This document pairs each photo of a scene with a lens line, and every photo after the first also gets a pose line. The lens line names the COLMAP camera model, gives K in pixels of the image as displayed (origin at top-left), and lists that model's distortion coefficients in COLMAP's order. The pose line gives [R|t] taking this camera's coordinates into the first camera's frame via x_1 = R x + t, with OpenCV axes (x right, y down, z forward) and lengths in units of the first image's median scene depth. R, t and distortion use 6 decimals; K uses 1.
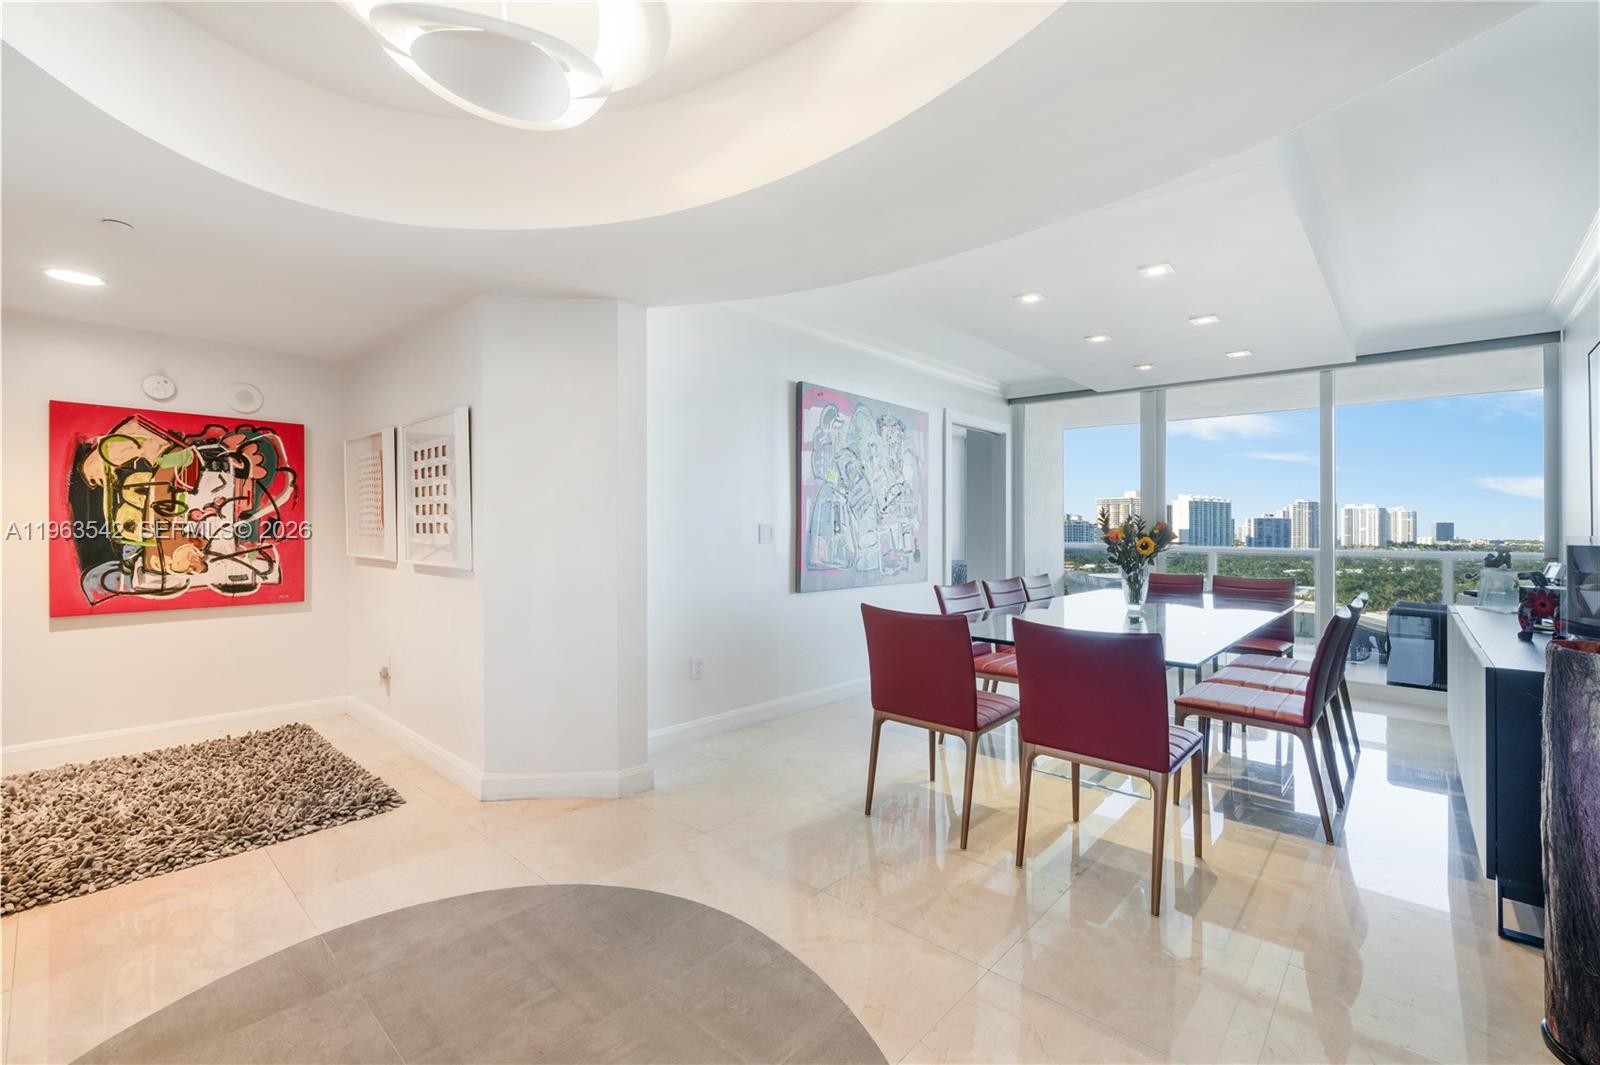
lens RADIAL K [[685.8, 0, 786.4], [0, 685.8, 537.8], [0, 0, 1]] dist [0.006647, -0.001060]
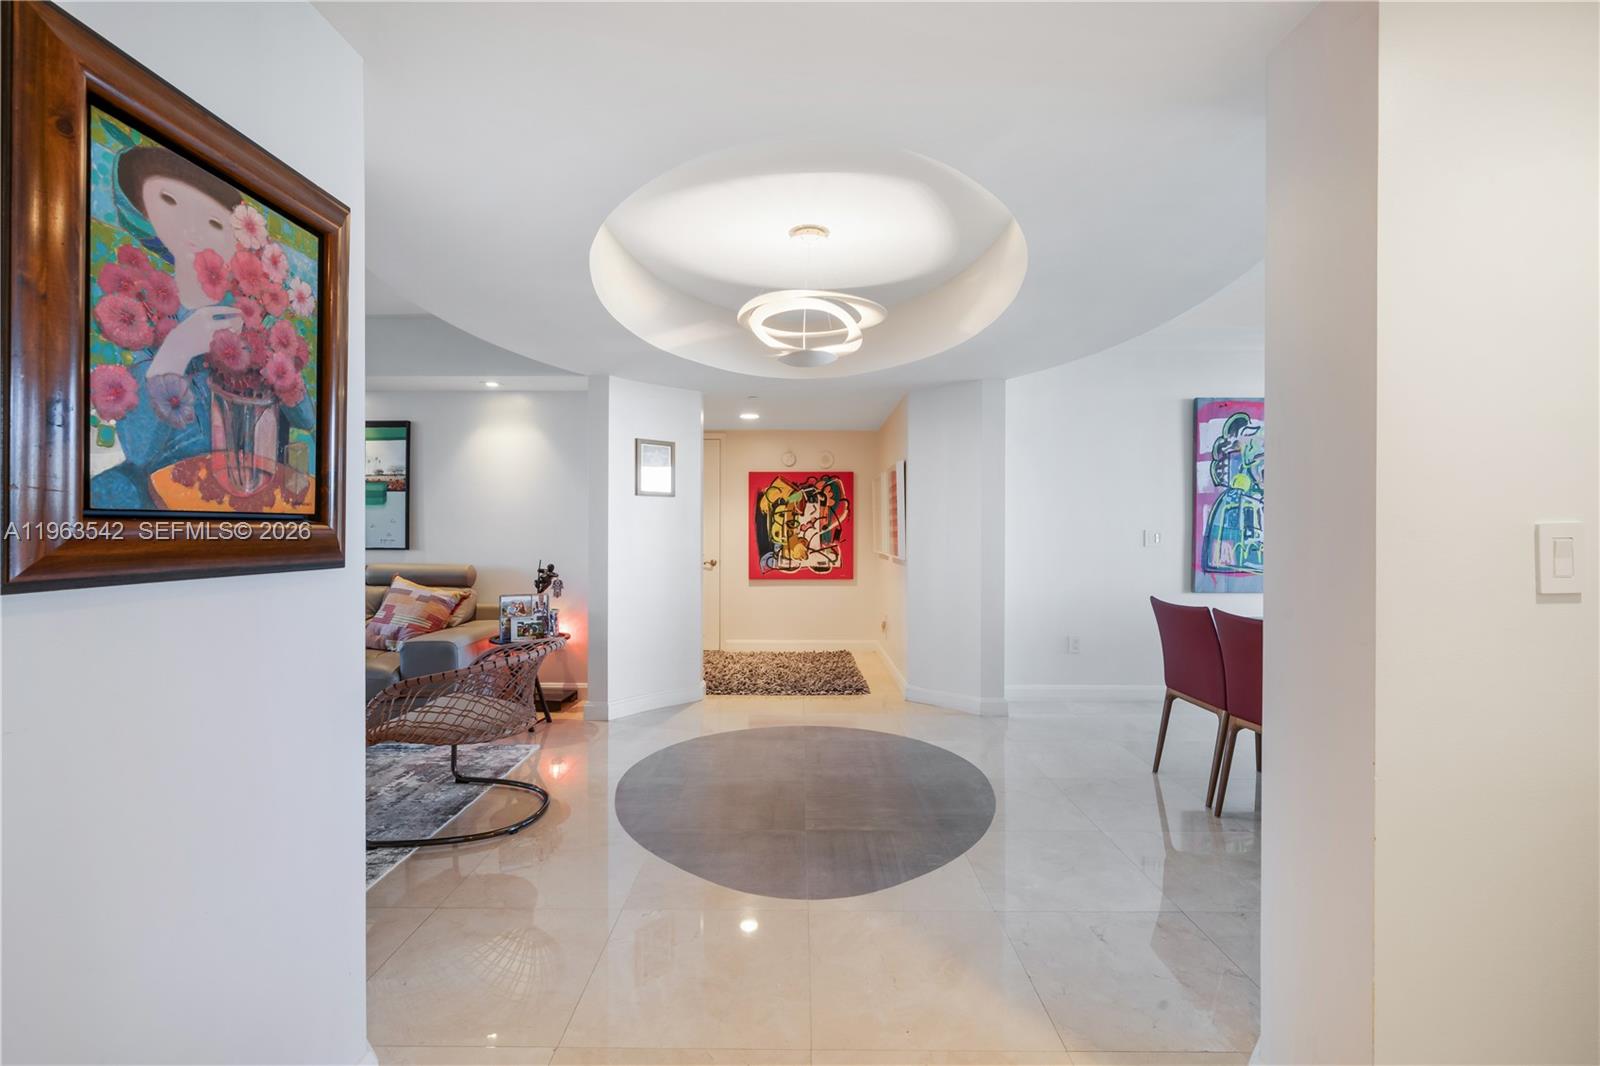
lens RADIAL K [[685.8, 0, 787.7], [0, 685.8, 556.7], [0, 0, 1]] dist [0.006647, -0.001060]
pose [[0.671263, 0.020807, -0.740927, 0.426434], [-0.005148, 0.999713, 0.023410, 0.001074], [0.741201, -0.011900, 0.671177, -0.228032]]
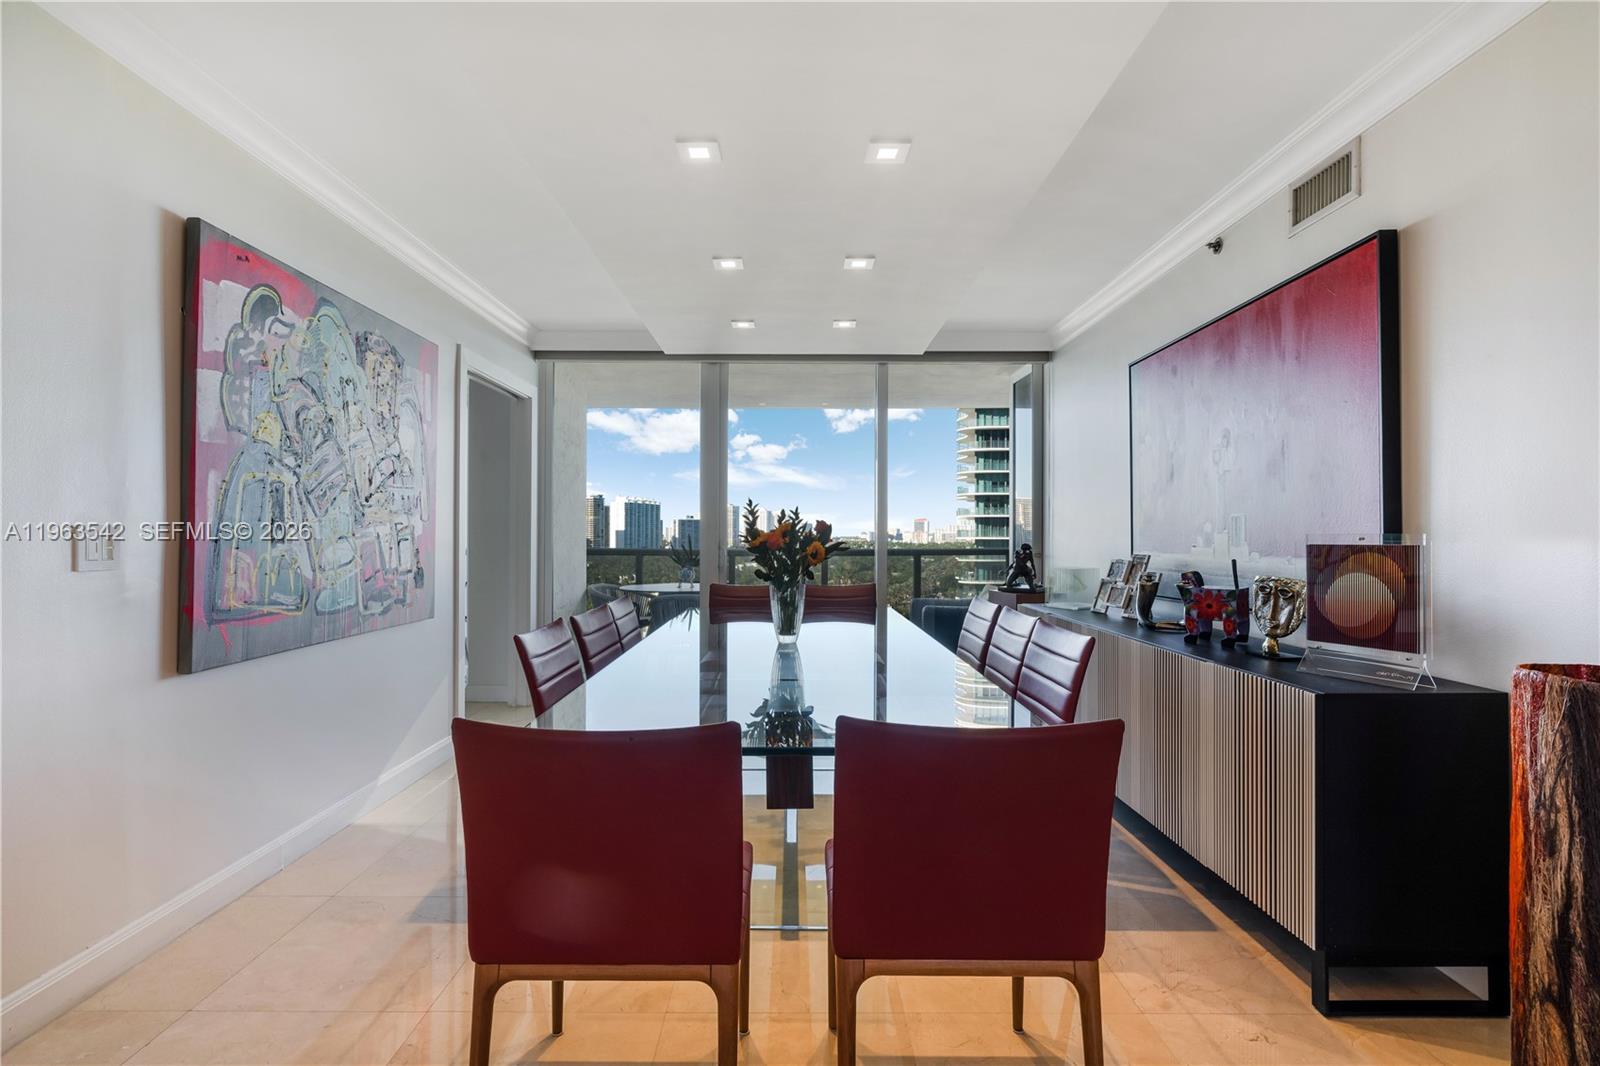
lens RADIAL K [[765.7, 0, 790.1], [0, 765.7, 519.3], [0, 0, 1]] dist [-0.004878, -0.001984]
pose [[0.734399, 0.002912, 0.678712, -0.035387], [0.016359, 0.999624, -0.021990, -0.006570], [-0.678521, 0.027252, 0.734075, 0.375924]]
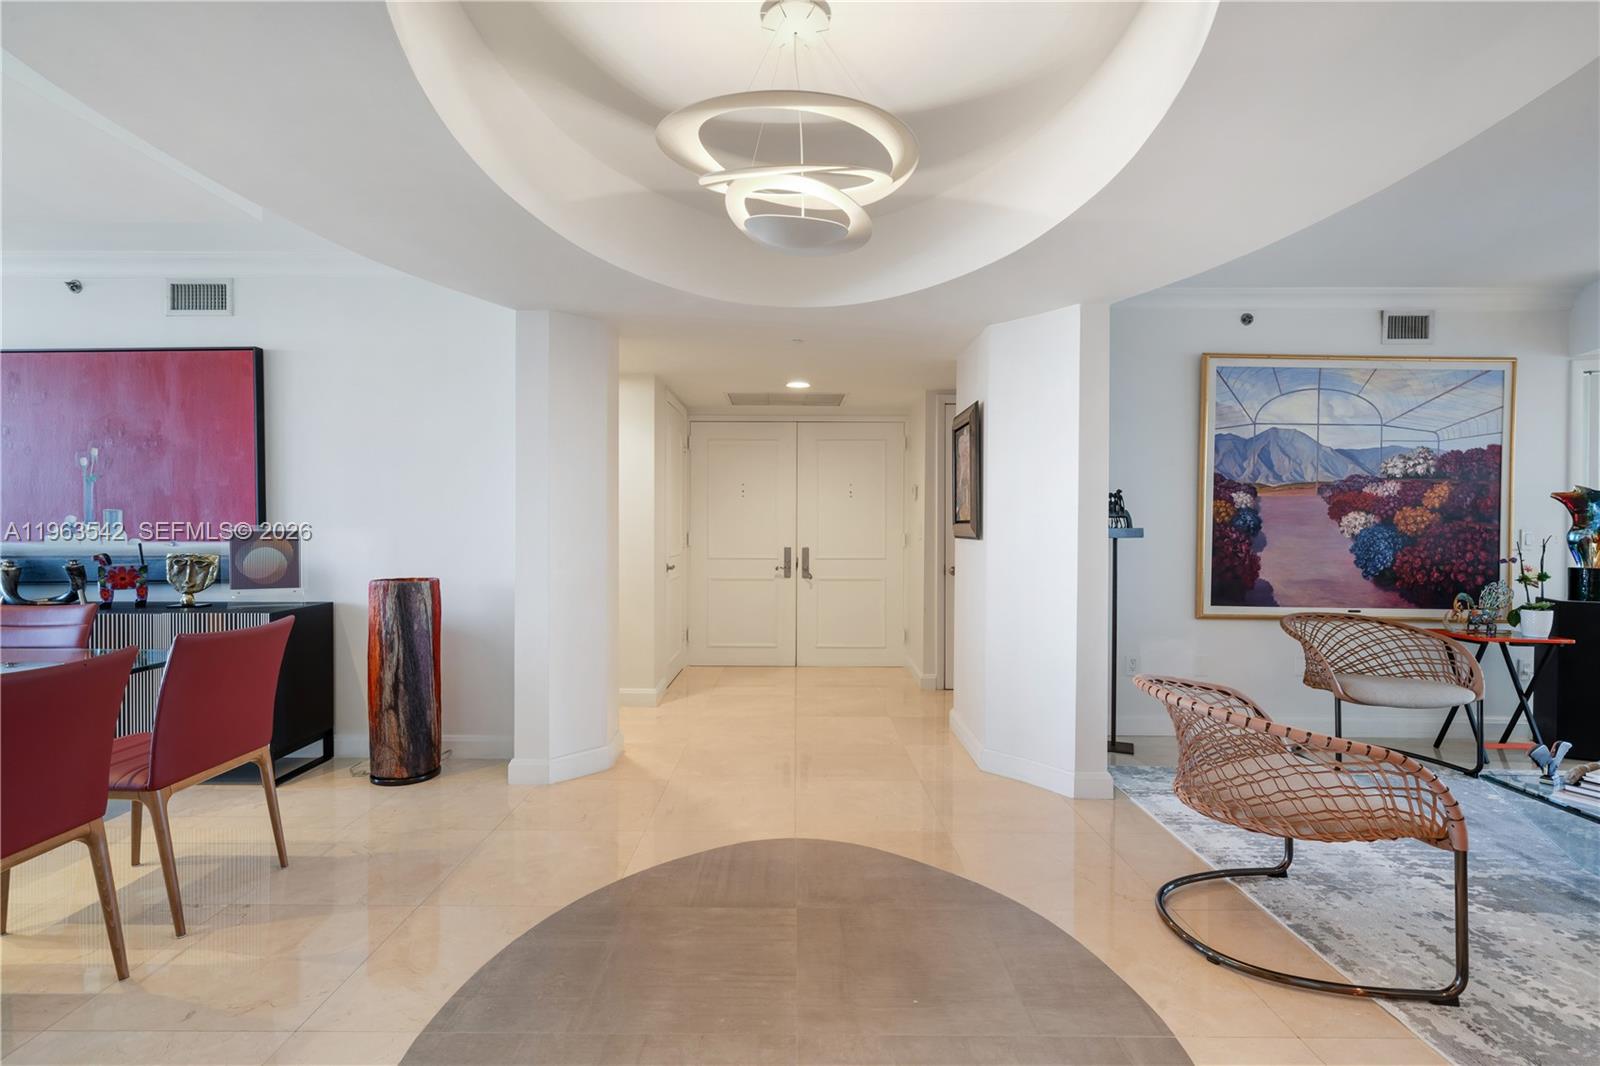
lens RADIAL K [[765.7, 0, 806.4], [0, 765.7, 533.4], [0, 0, 1]] dist [-0.004878, -0.001984]
pose [[-0.693725, -0.021371, 0.719923, -0.504254], [-0.000829, 0.999583, 0.028874, -0.019000], [-0.720240, 0.019433, -0.693453, 0.655970]]
